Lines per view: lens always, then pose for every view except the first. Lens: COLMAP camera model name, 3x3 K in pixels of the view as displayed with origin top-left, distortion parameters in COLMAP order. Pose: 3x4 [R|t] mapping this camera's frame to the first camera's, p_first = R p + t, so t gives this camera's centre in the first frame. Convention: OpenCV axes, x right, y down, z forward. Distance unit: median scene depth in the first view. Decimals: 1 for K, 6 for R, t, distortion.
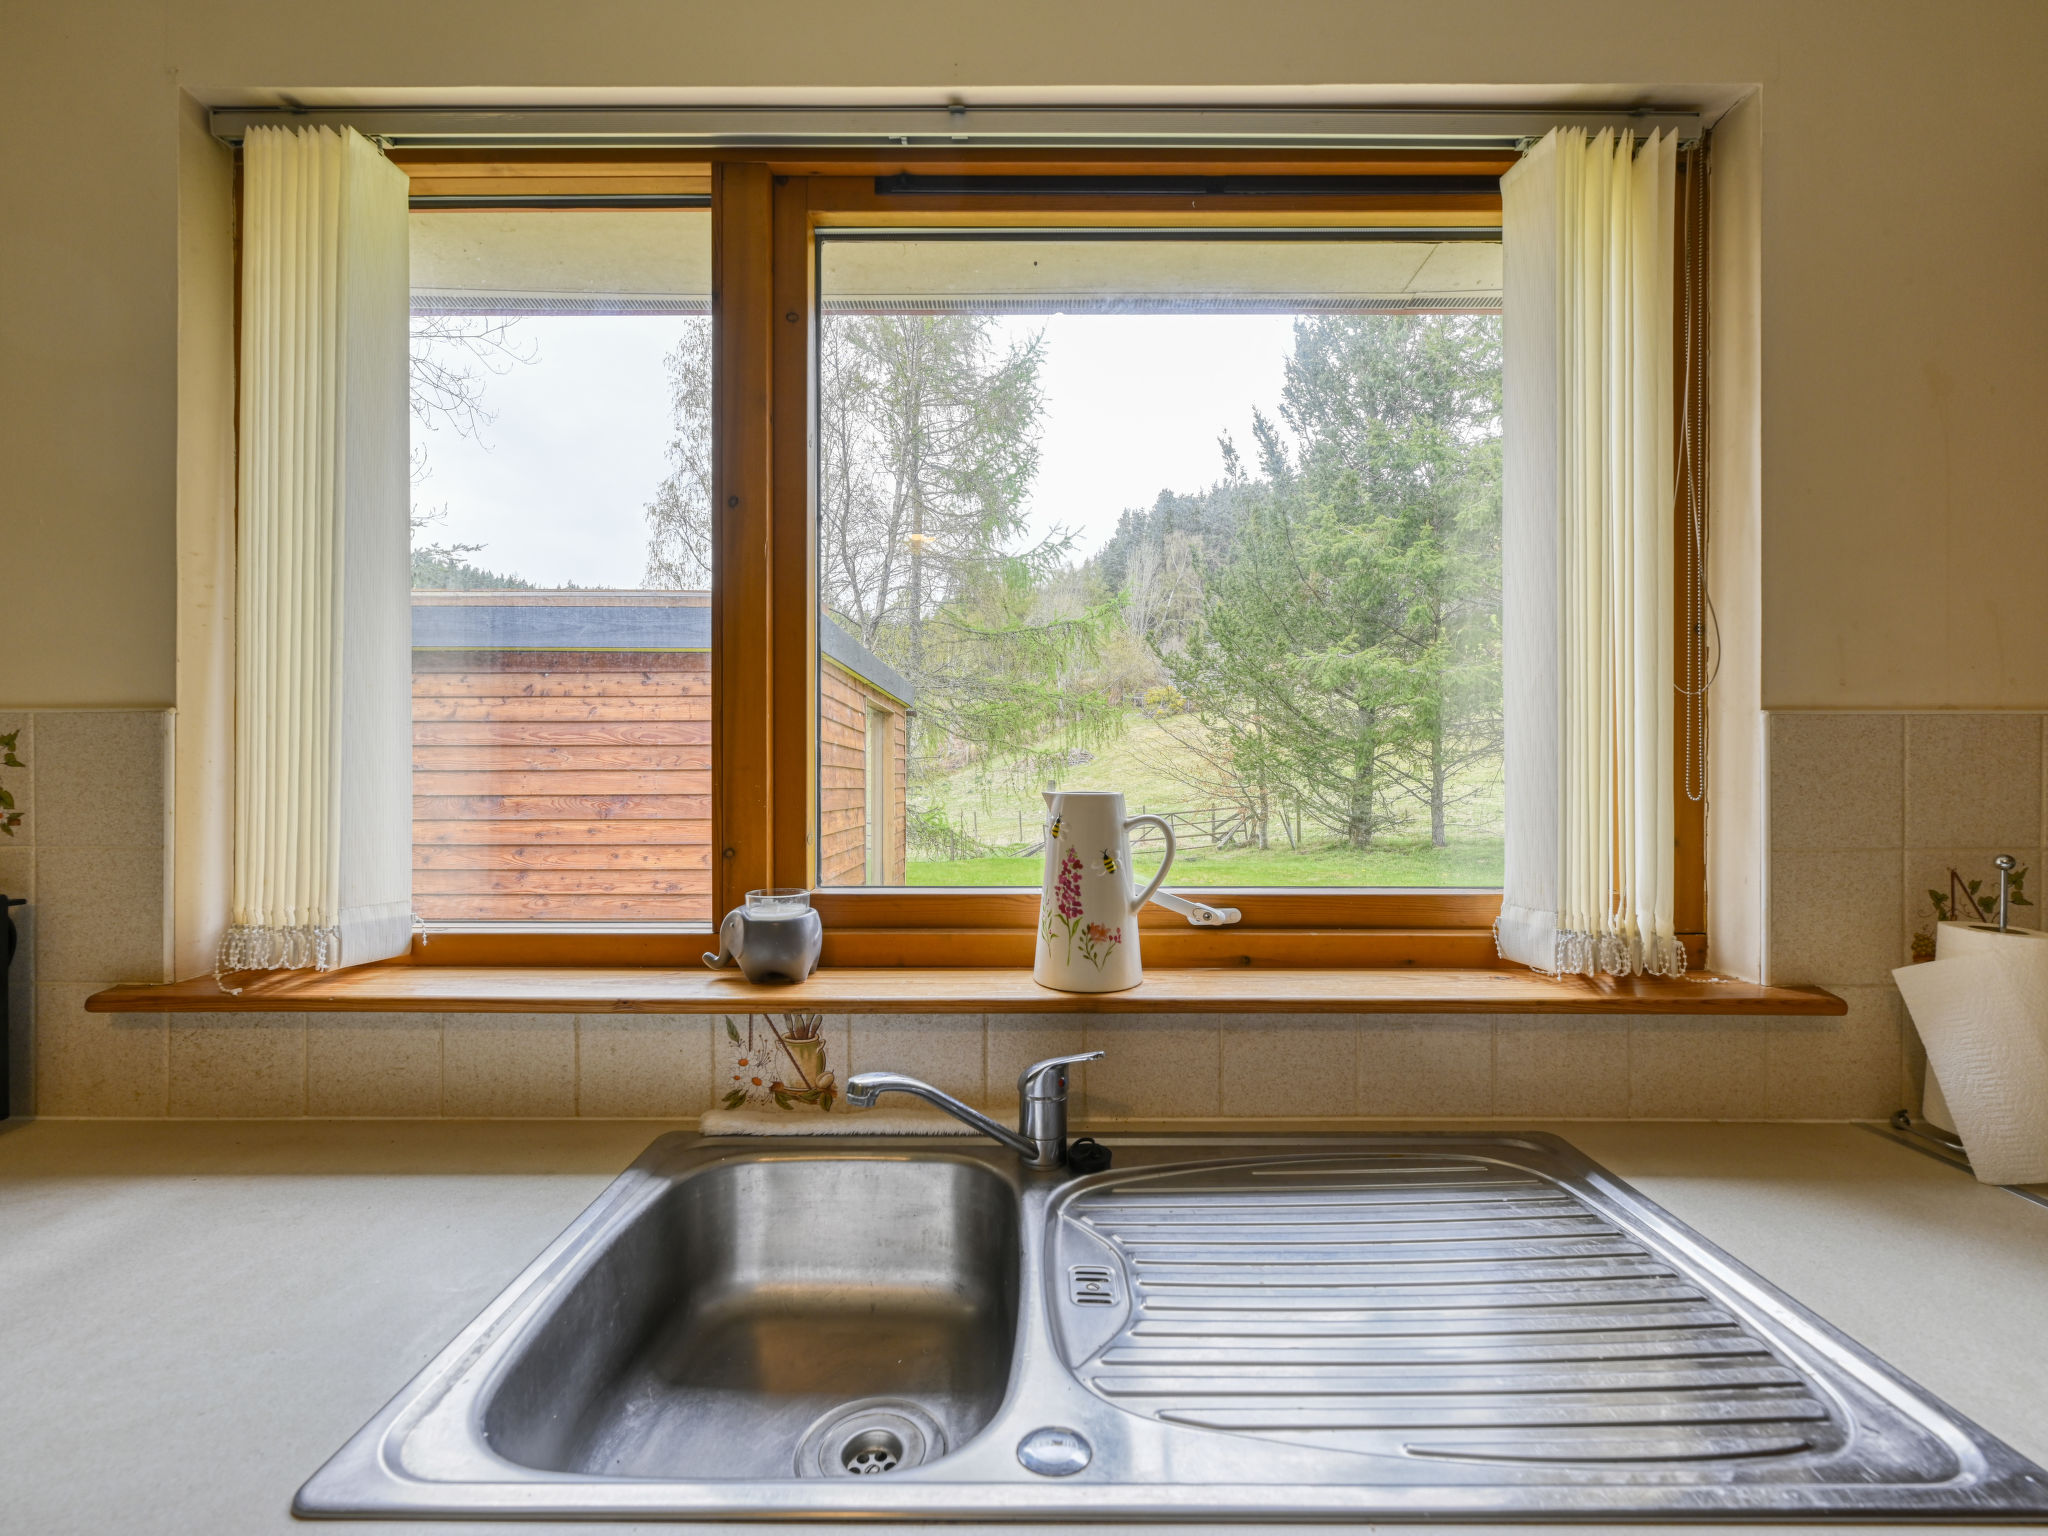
lens RADIAL K [[916.1, 0, 1029.4], [0, 916.1, 772.6], [0, 0, 1]] dist [-0.000085, 0.000269]
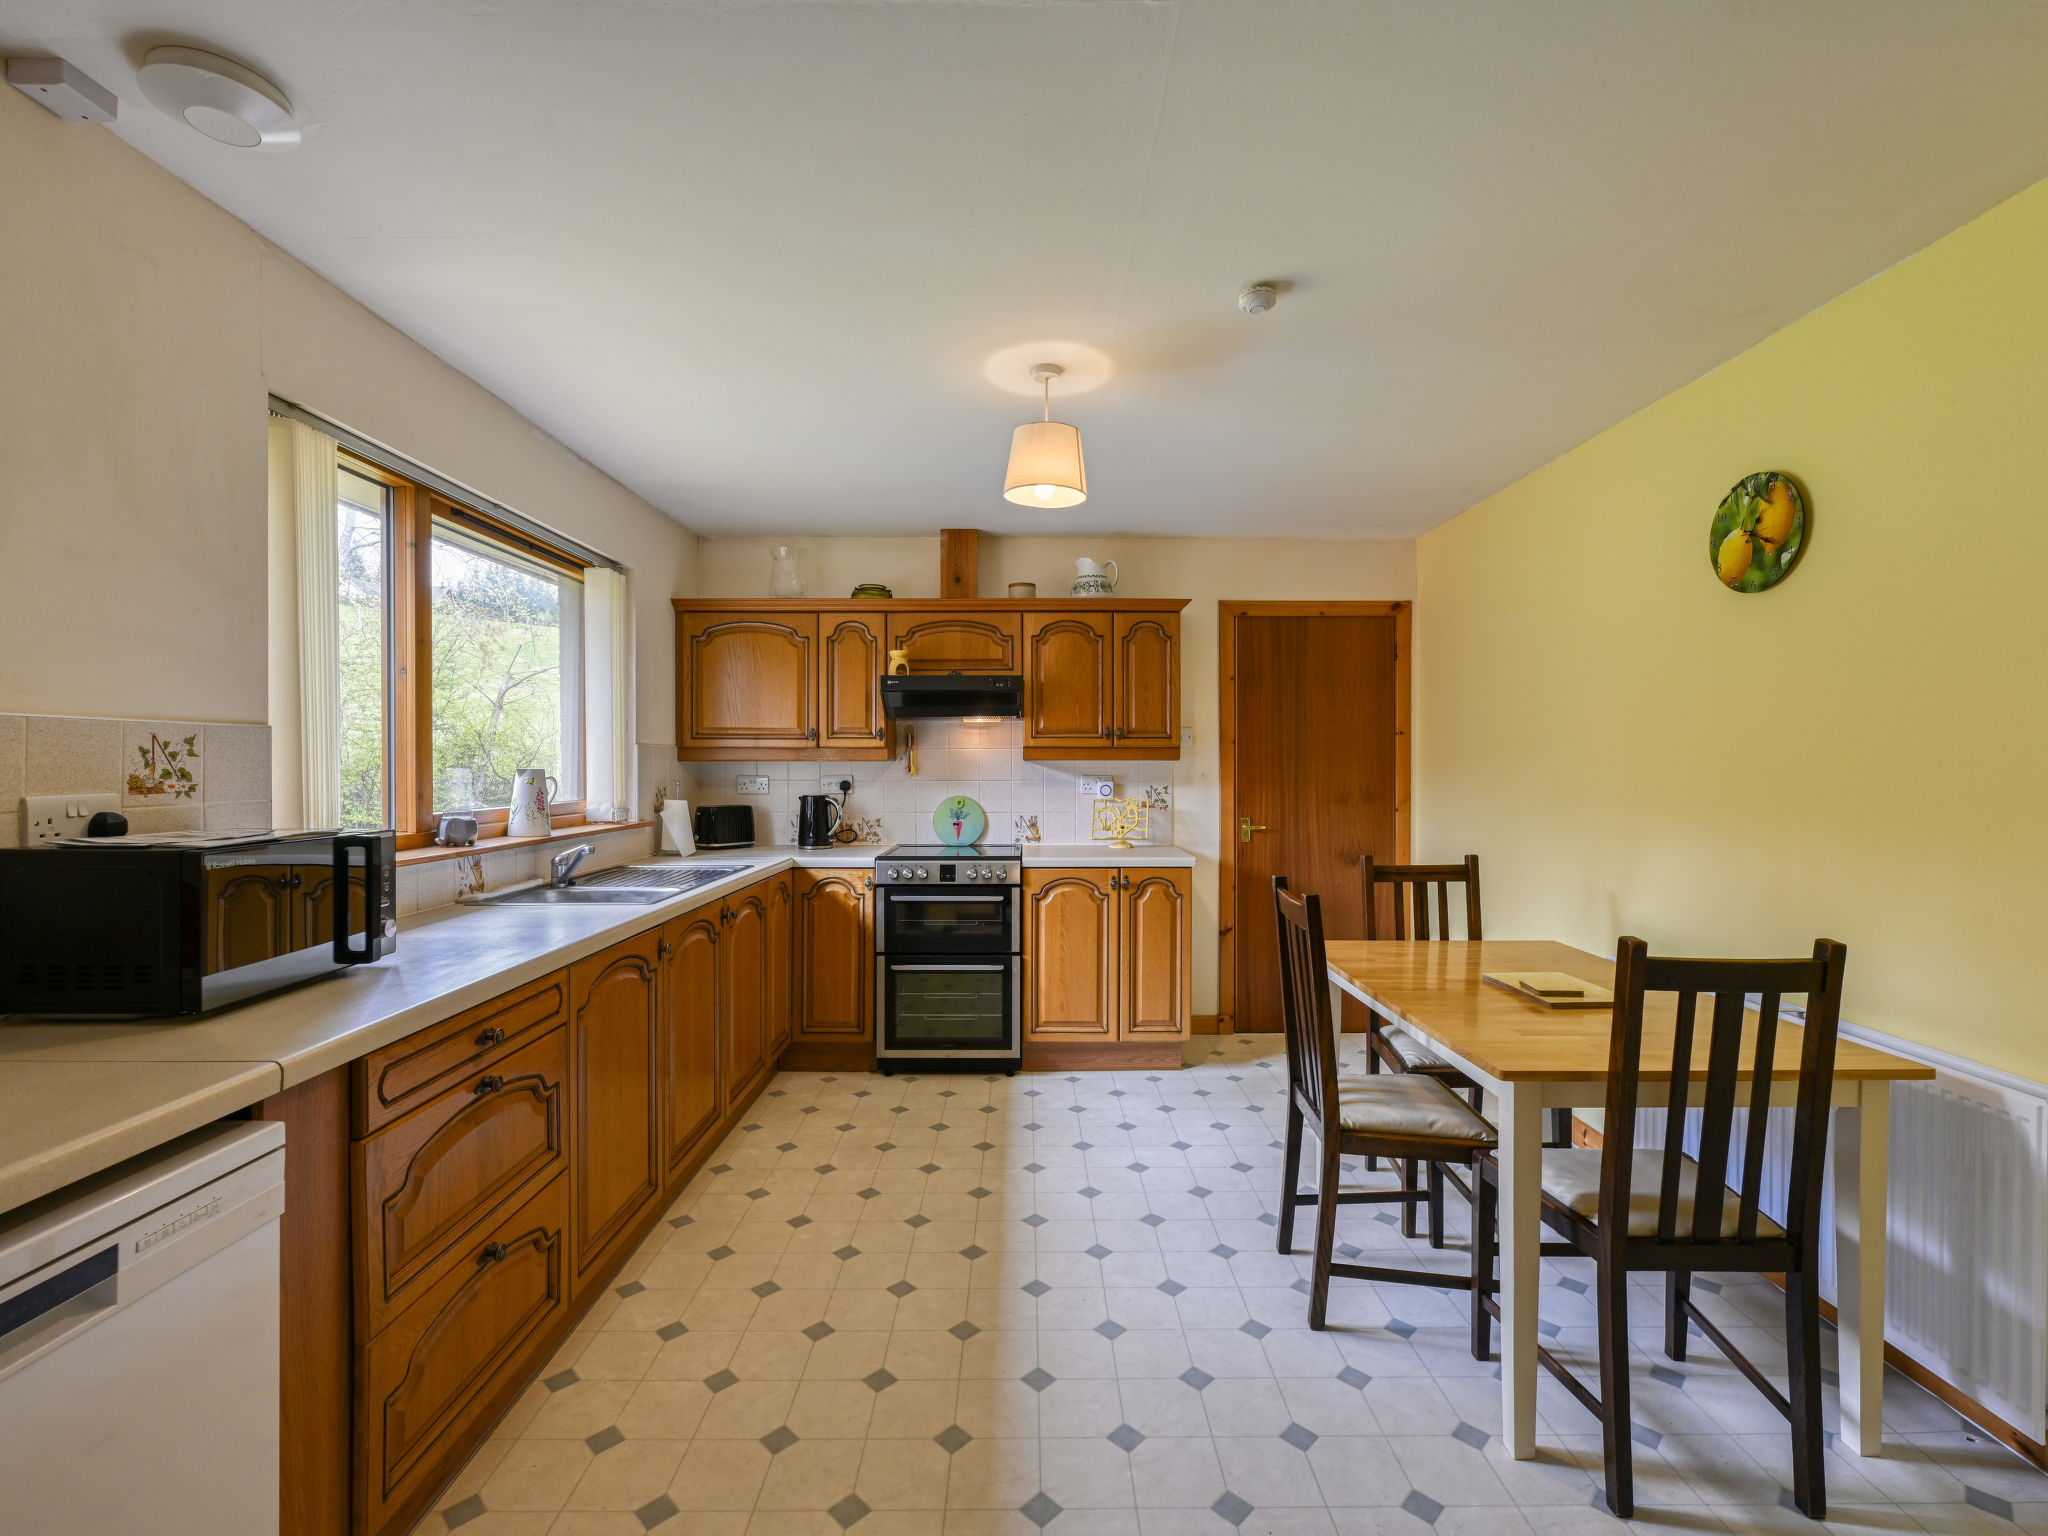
lens RADIAL K [[941.9, 0, 1003.9], [0, 941.9, 777.6], [0, 0, 1]] dist [-0.000268, -0.000180]
pose [[0.027827, -0.014627, 0.999506, -2.719290], [-0.002906, 0.999888, 0.014713, 0.002091], [-0.999609, -0.003314, 0.027781, -0.515841]]
